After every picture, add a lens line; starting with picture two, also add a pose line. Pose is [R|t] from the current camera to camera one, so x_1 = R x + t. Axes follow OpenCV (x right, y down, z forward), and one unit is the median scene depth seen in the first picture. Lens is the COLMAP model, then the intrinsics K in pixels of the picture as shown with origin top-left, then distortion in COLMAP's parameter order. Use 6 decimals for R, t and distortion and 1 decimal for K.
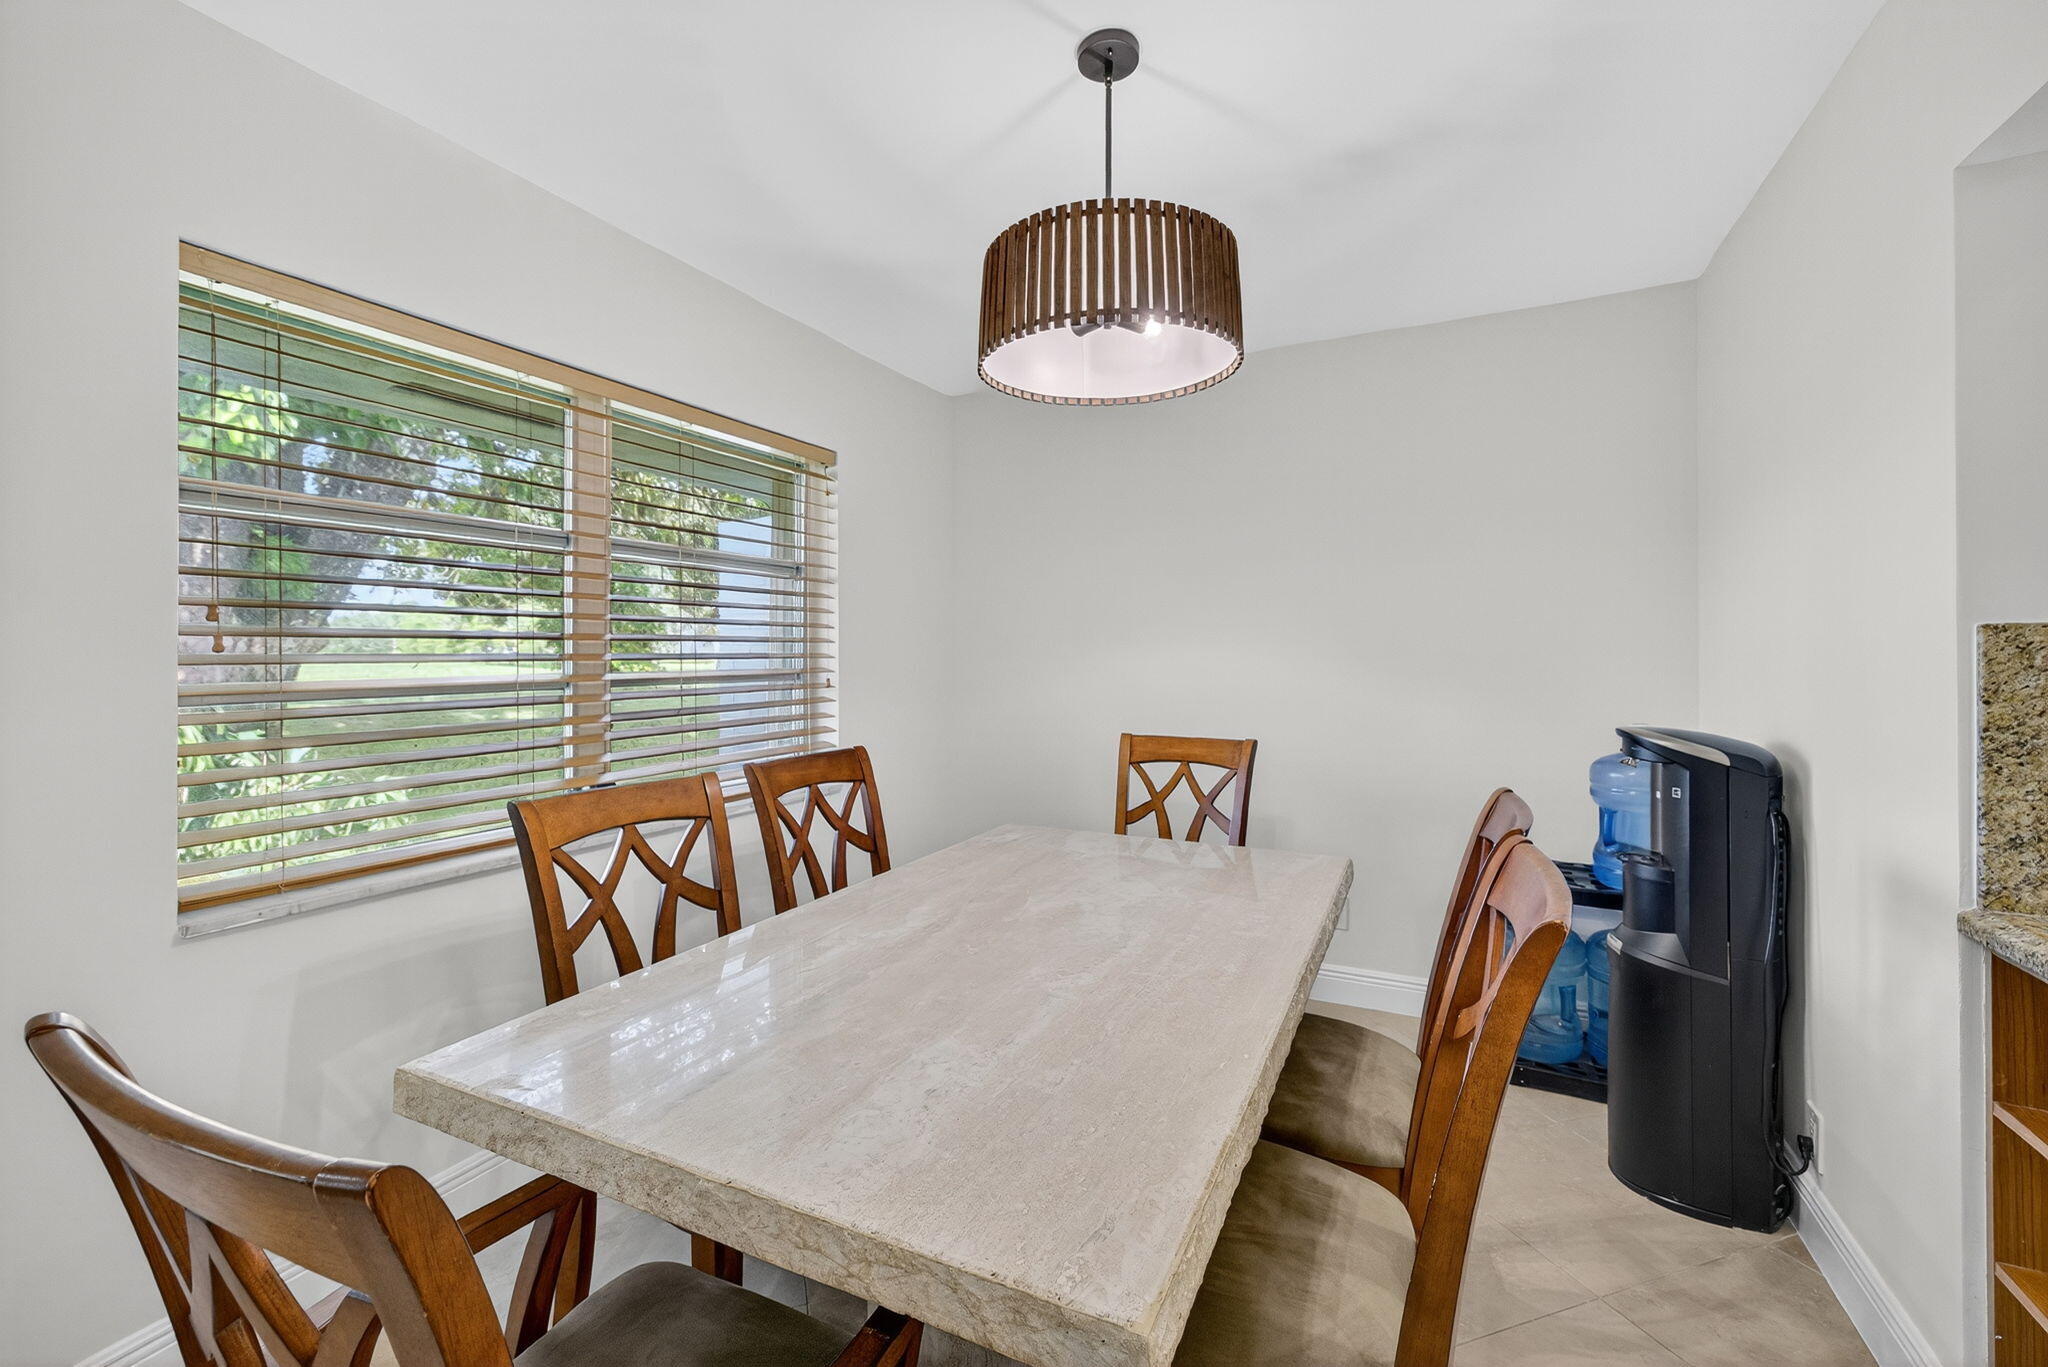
lens RADIAL K [[854.7, 0, 1032.1], [0, 854.7, 668.0], [0, 0, 1]] dist [0.002750, -0.000663]
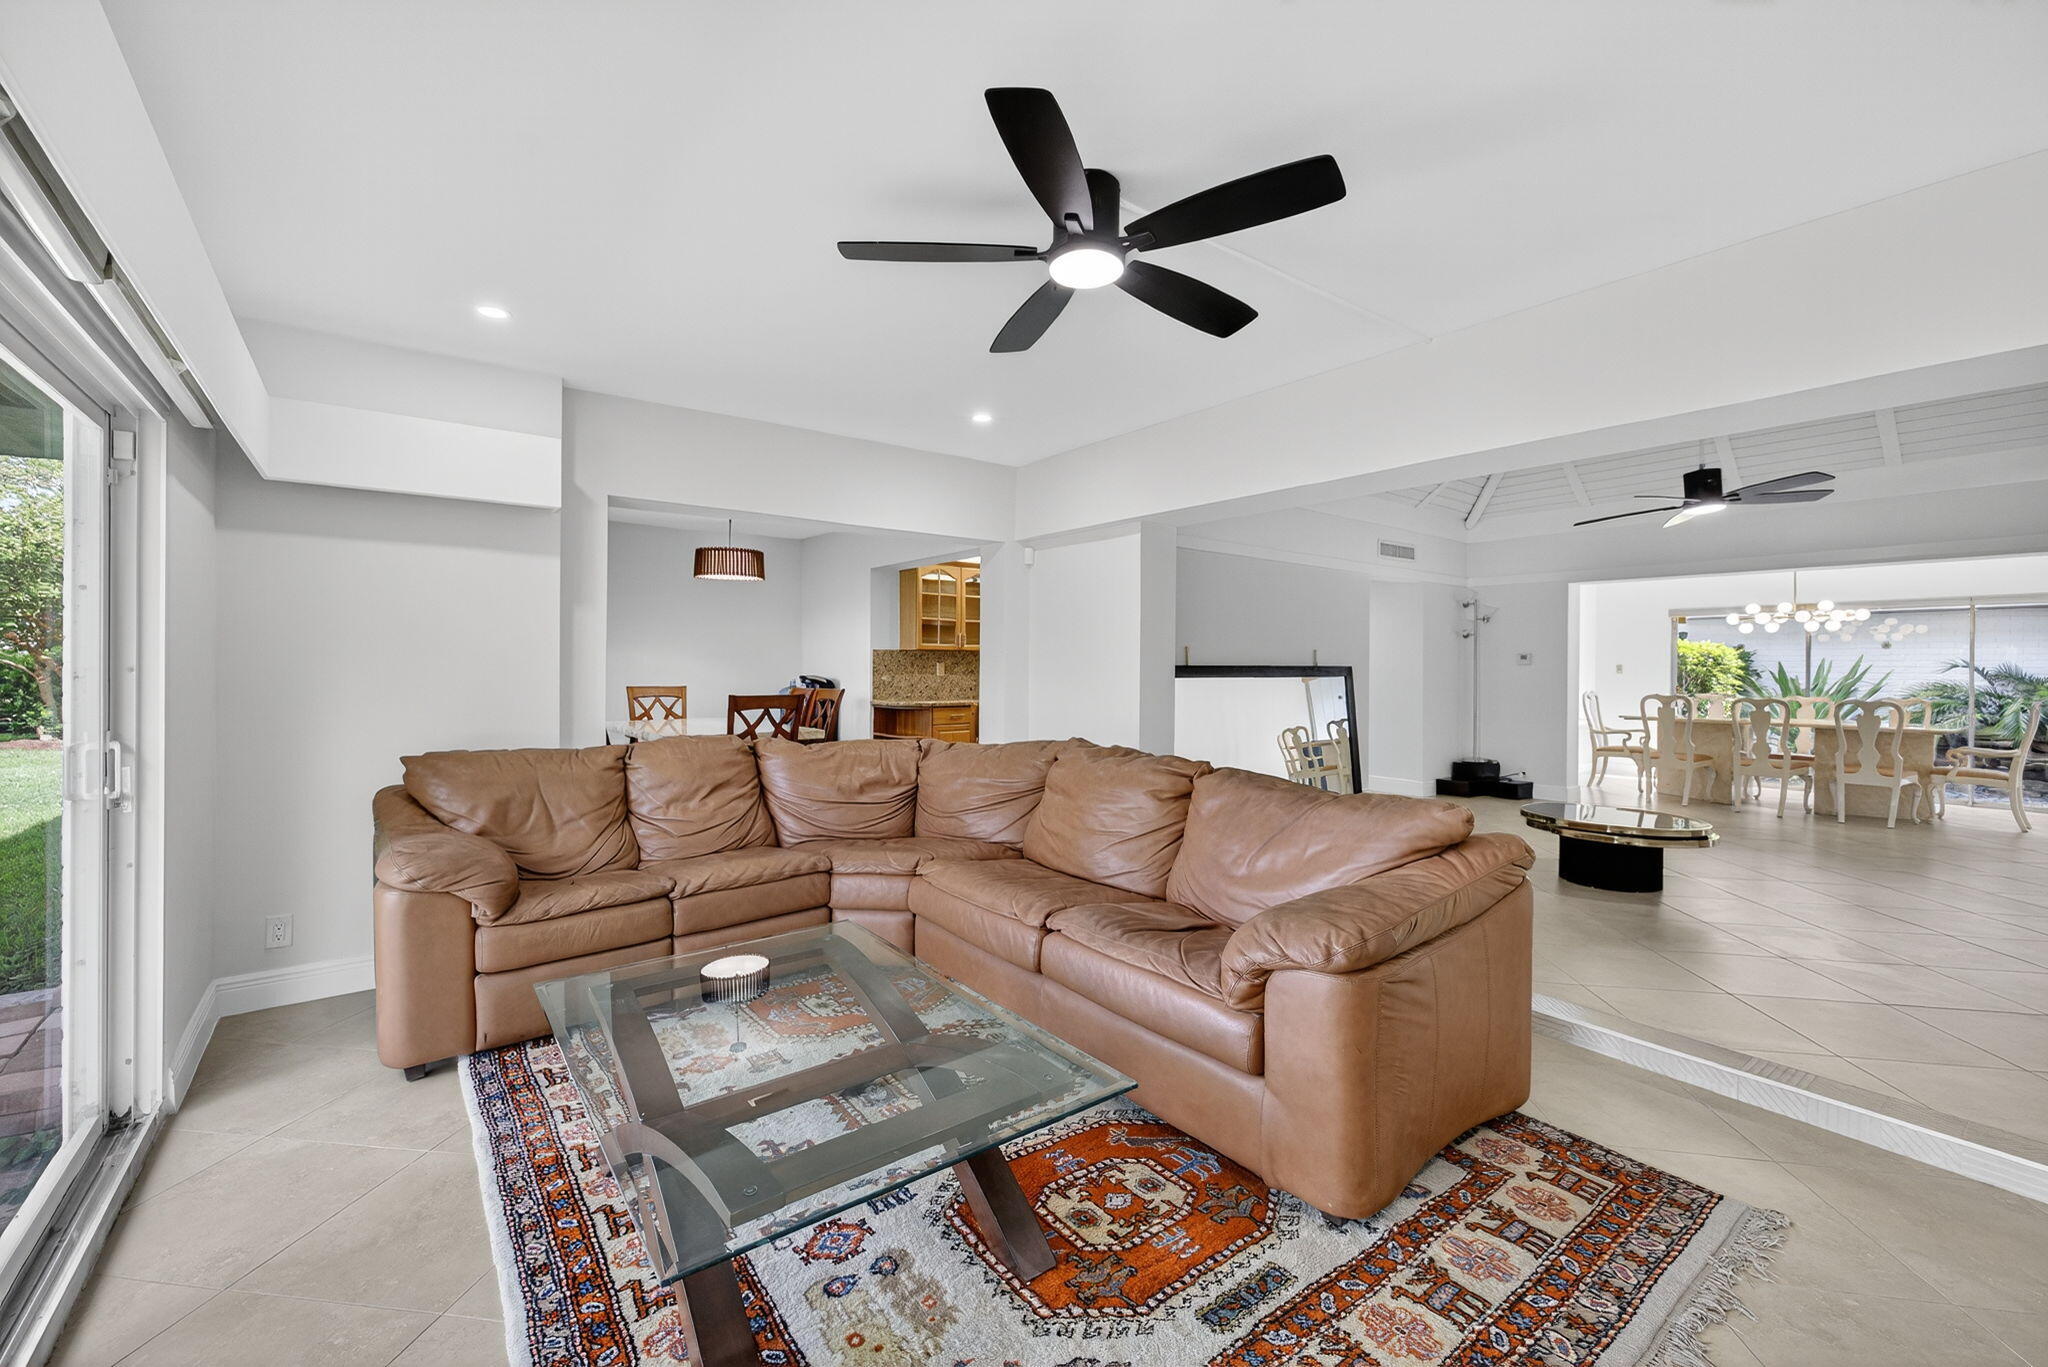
lens RADIAL K [[854.7, 0, 1017.2], [0, 854.7, 667.0], [0, 0, 1]] dist [0.002750, -0.000663]
pose [[0.444466, 0.002546, 0.895792, -1.619651], [0.008025, 0.999945, -0.006824, 0.049830], [-0.895760, 0.010222, 0.444421, -1.086348]]
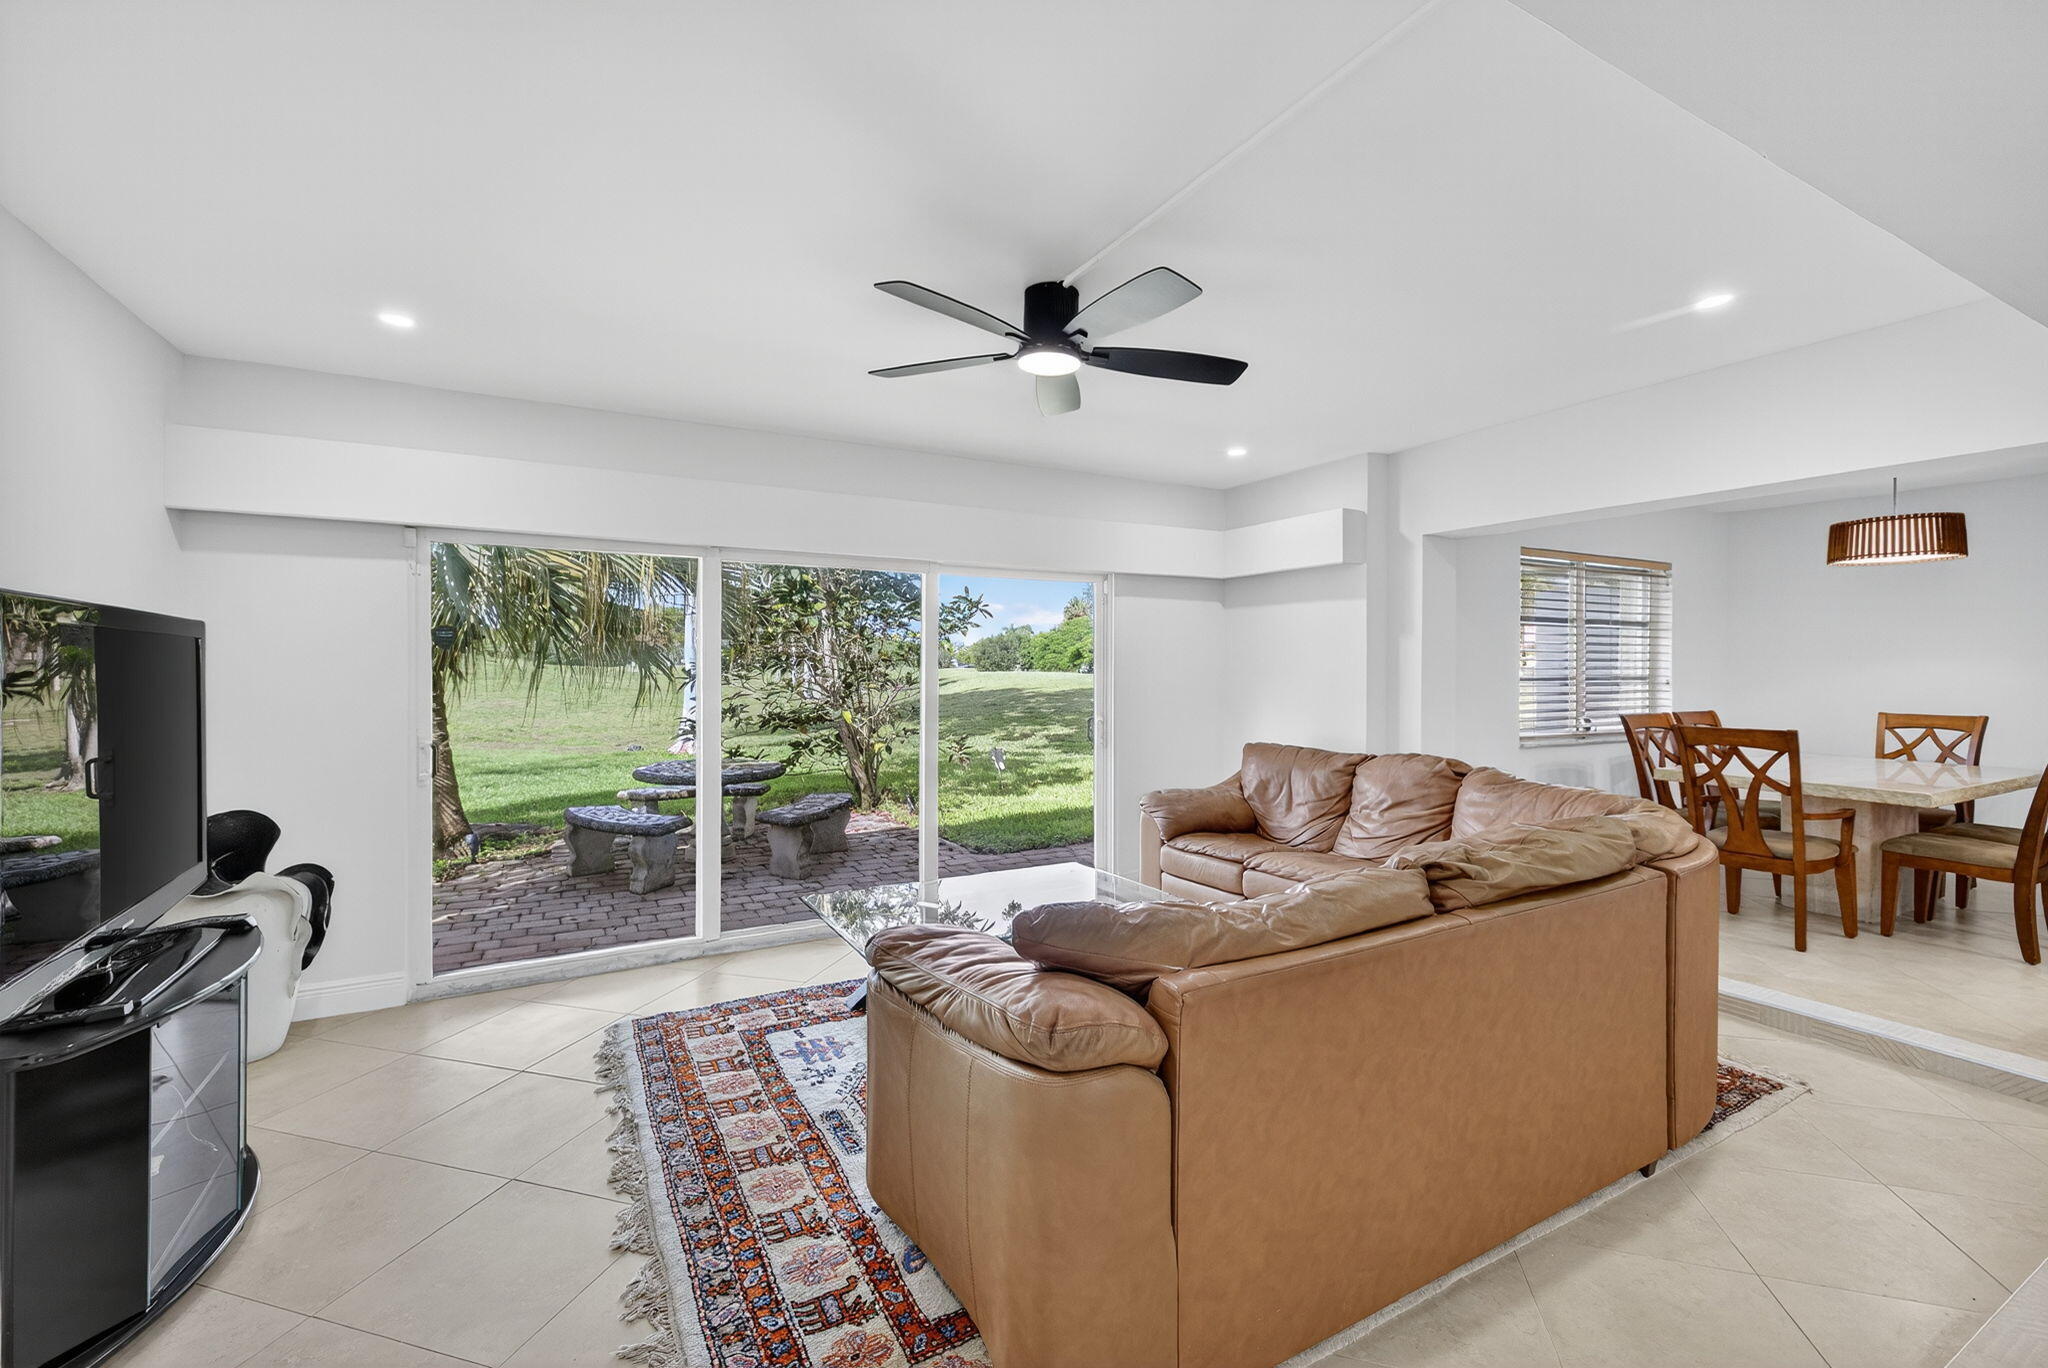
lens RADIAL K [[854.7, 0, 1018.4], [0, 854.7, 670.5], [0, 0, 1]] dist [0.002750, -0.000663]
pose [[0.824953, 0.005337, -0.565177, -0.386107], [-0.010964, 0.999918, -0.006562, 0.021387], [0.565095, 0.011610, 0.824944, -1.578233]]
